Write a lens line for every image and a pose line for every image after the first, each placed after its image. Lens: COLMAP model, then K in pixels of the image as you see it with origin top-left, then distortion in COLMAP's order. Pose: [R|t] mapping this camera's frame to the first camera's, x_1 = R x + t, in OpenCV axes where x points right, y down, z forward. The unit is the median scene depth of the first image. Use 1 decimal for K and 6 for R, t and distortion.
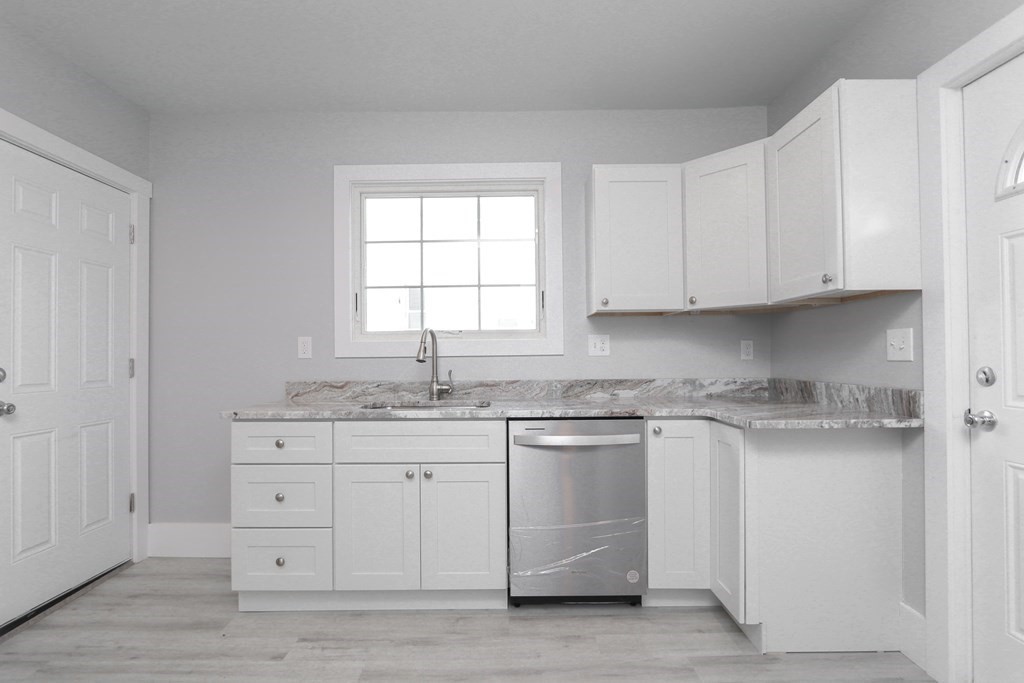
lens RADIAL K [[478.2, 0, 513.0], [0, 478.2, 351.6], [0, 0, 1]] dist [-0.016044, 0.001596]
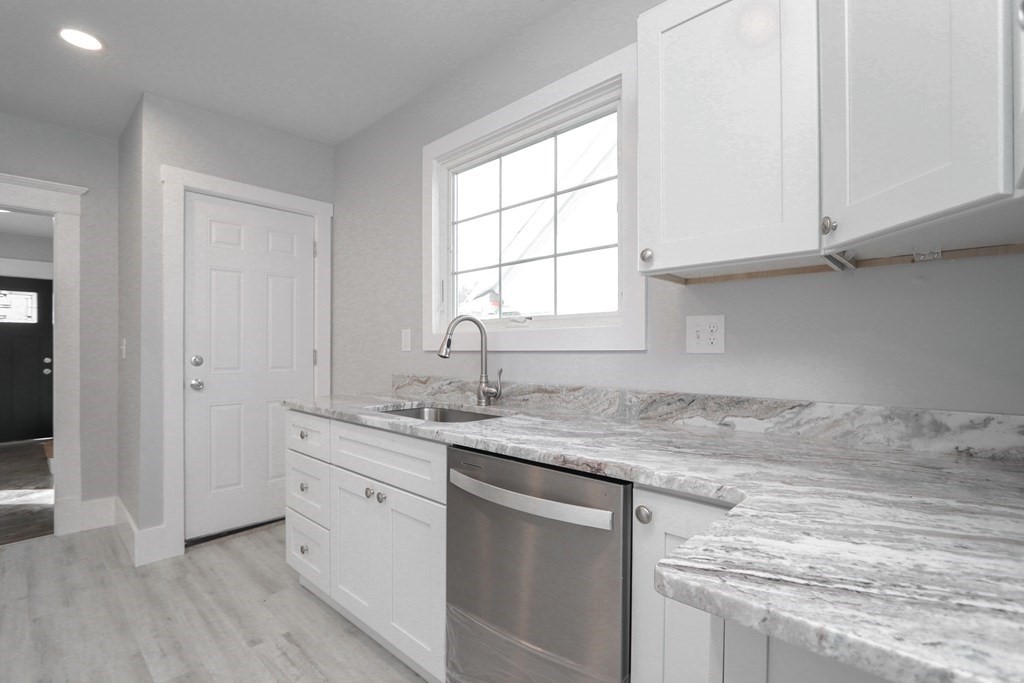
lens RADIAL K [[478.2, 0, 513.0], [0, 478.2, 351.6], [0, 0, 1]] dist [-0.016044, 0.001596]
pose [[0.722666, 0.012729, -0.691080, 0.448483], [0.001481, 0.999800, 0.019965, -0.004808], [0.691196, -0.015451, 0.722502, 0.477542]]
